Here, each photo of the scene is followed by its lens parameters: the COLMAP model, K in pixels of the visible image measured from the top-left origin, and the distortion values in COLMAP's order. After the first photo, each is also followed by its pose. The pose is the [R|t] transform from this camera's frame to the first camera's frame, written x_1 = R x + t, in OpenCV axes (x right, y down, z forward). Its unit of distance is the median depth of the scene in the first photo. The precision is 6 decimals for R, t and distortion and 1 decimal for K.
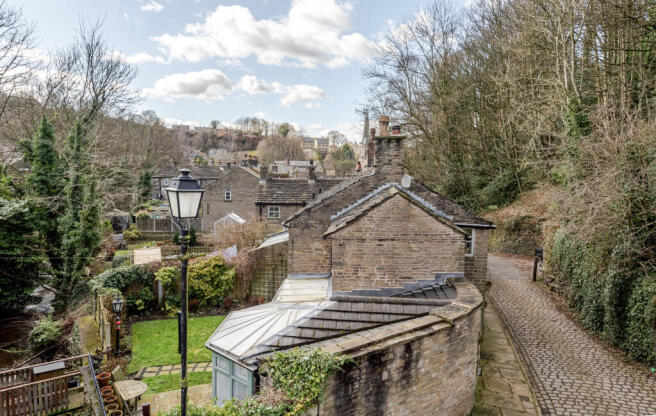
lens RADIAL K [[447.5, 0, 327.4], [0, 447.5, 193.8], [0, 0, 1]] dist [0.018943, -0.005656]
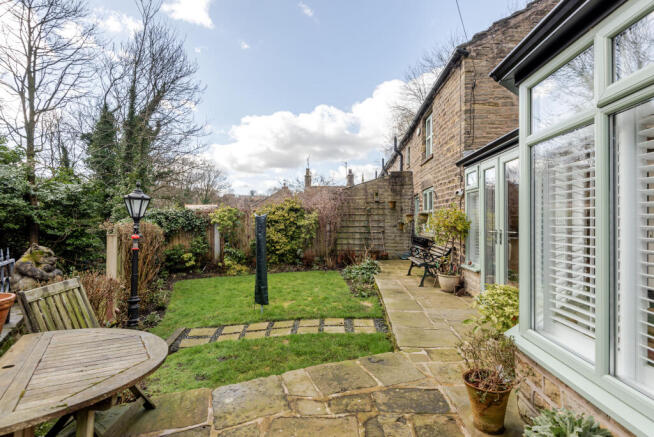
lens RADIAL K [[305.6, 0, 322.6], [0, 305.6, 219.4], [0, 0, 1]] dist [0.002339, -0.001772]
pose [[0.999798, -0.012905, -0.015395, -0.252455], [0.011629, 0.996709, -0.080222, 0.292969], [0.016379, 0.080026, 0.996658, 0.662870]]
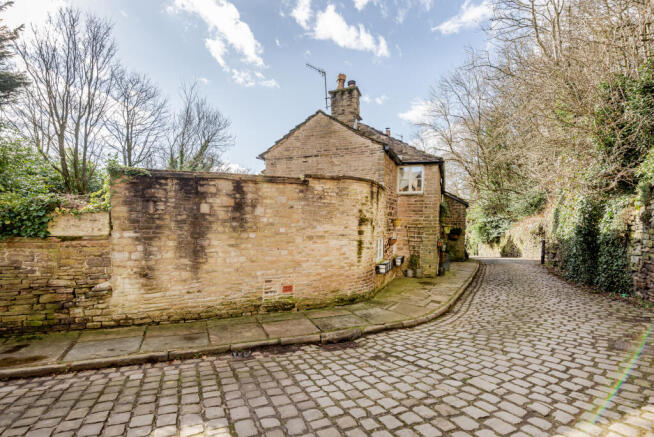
lens RADIAL K [[326.5, 0, 322.6], [0, 326.5, 226.8], [0, 0, 1]] dist [0.021354, -0.004899]
pose [[0.958992, -0.011052, -0.283219, 0.316113], [-0.009486, 0.997428, -0.071042, 0.272809], [0.283276, 0.070815, 0.956420, 0.222051]]
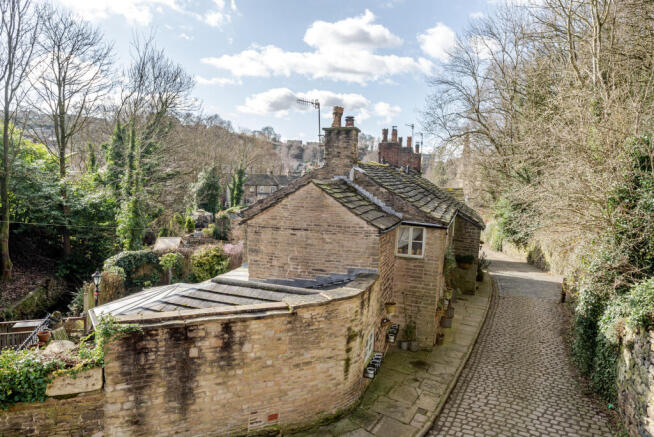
lens RADIAL K [[433.7, 0, 326.9], [0, 433.7, 214.4], [0, 0, 1]] dist [0.019862, 0.004530]
pose [[0.968296, 0.046586, -0.245422, 0.347969], [-0.043116, 0.998880, 0.019499, 0.040940], [0.246055, -0.008300, 0.969220, 0.085690]]
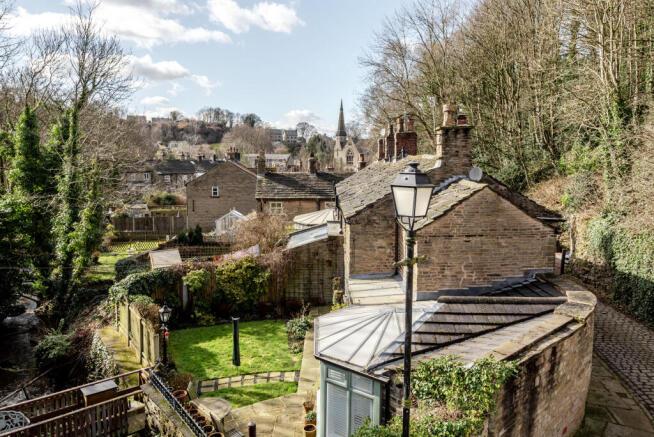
lens RADIAL K [[465.2, 0, 335.2], [0, 465.2, 194.3], [0, 0, 1]] dist [0.020937, -0.010850]
pose [[0.995765, -0.014051, 0.090852, -0.206762], [0.012776, 0.999812, 0.014605, -0.002040], [-0.091040, -0.013382, 0.995757, 0.040757]]
